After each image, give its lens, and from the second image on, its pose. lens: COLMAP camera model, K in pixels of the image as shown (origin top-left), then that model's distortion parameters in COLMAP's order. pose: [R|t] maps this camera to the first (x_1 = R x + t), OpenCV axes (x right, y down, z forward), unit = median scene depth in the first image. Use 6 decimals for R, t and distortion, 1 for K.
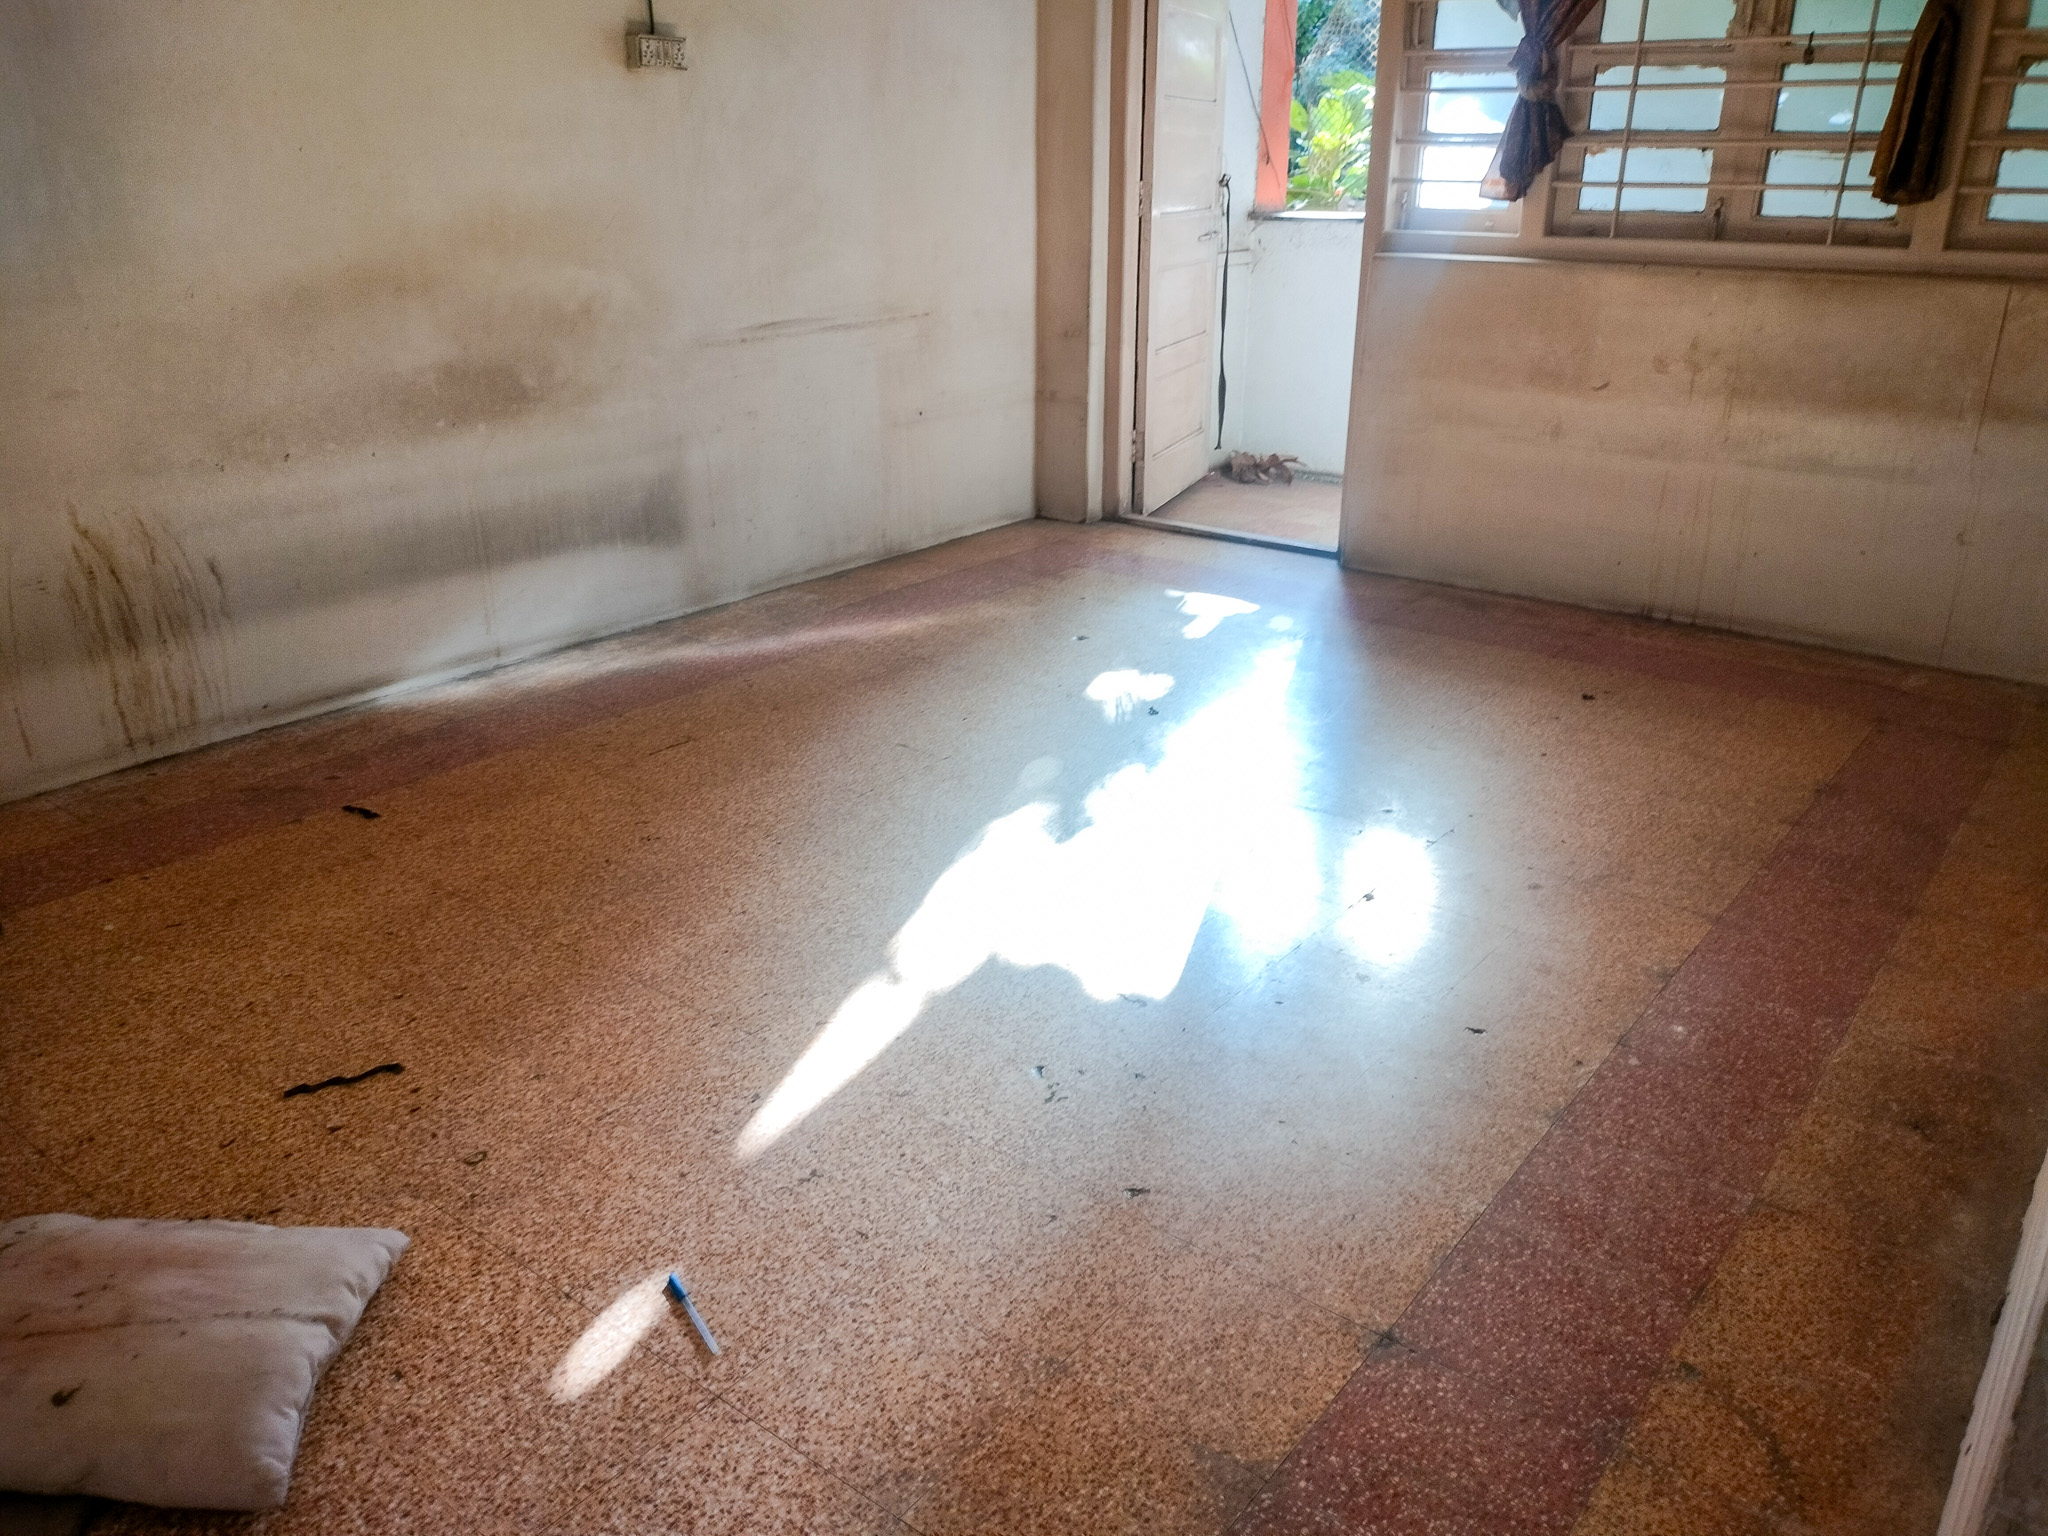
lens RADIAL K [[1502.8, 0, 1024.0], [0, 1502.8, 768.0], [0, 0, 1]] dist [0.098036, -0.165381]
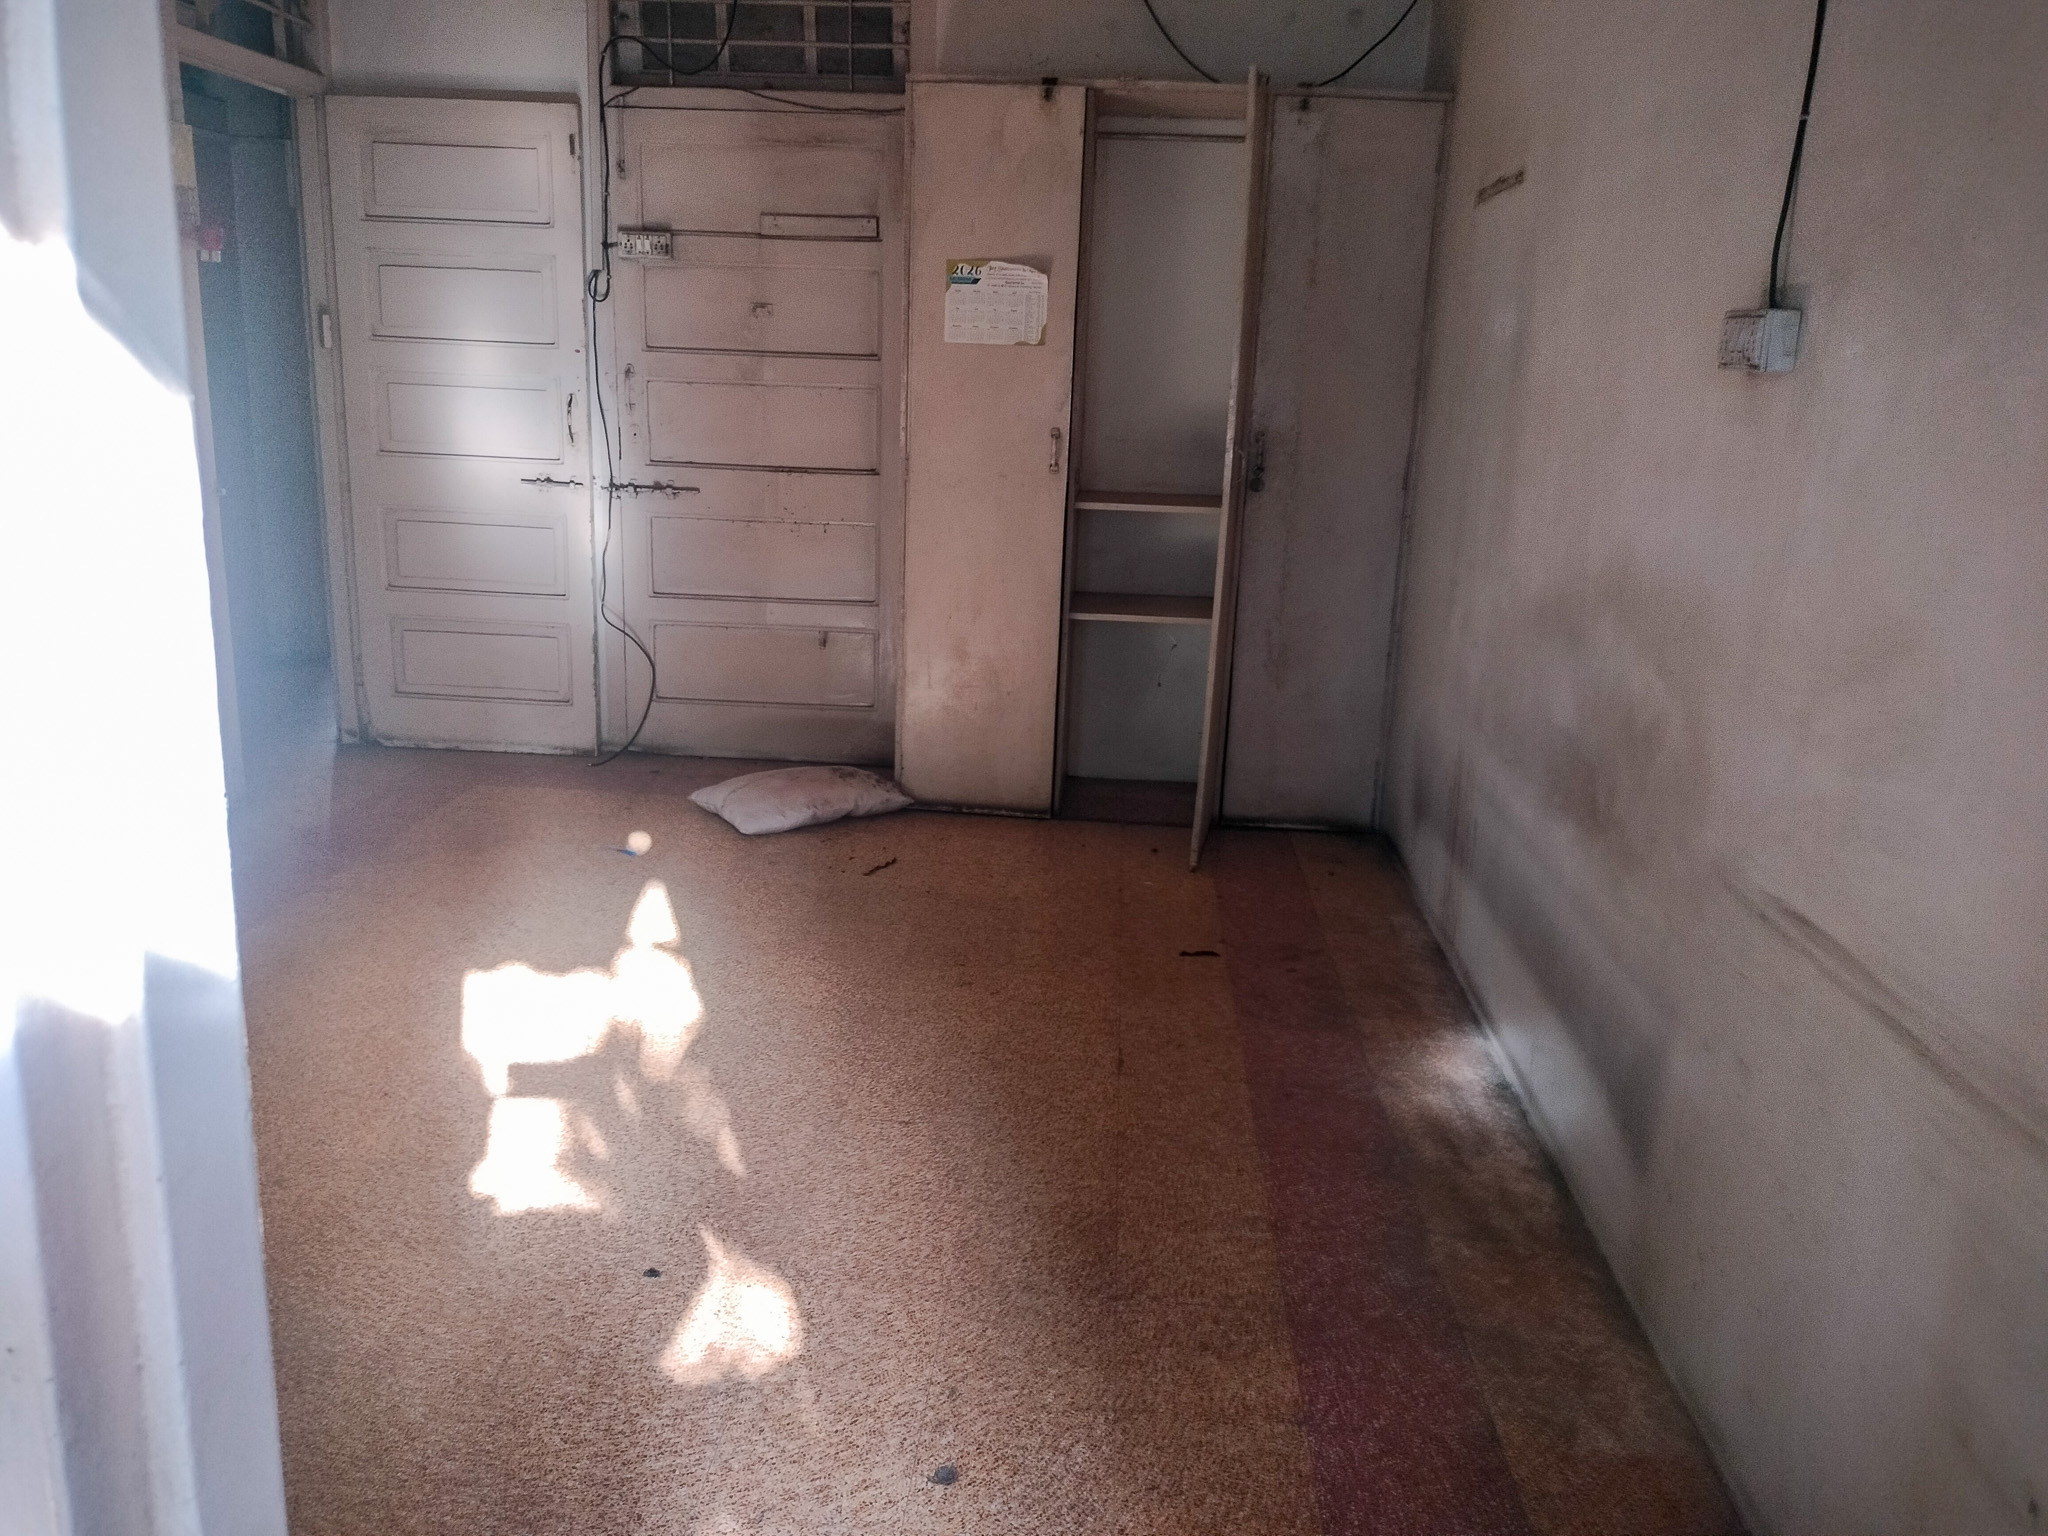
lens RADIAL K [[1558.1, 0, 1037.0], [0, 1558.1, 757.9], [0, 0, 1]] dist [0.062543, -0.072899]
pose [[-0.821107, 0.105210, -0.560994, 0.262064], [-0.254417, 0.812359, 0.524733, -0.526961], [0.510935, 0.573589, -0.640266, 1.193635]]
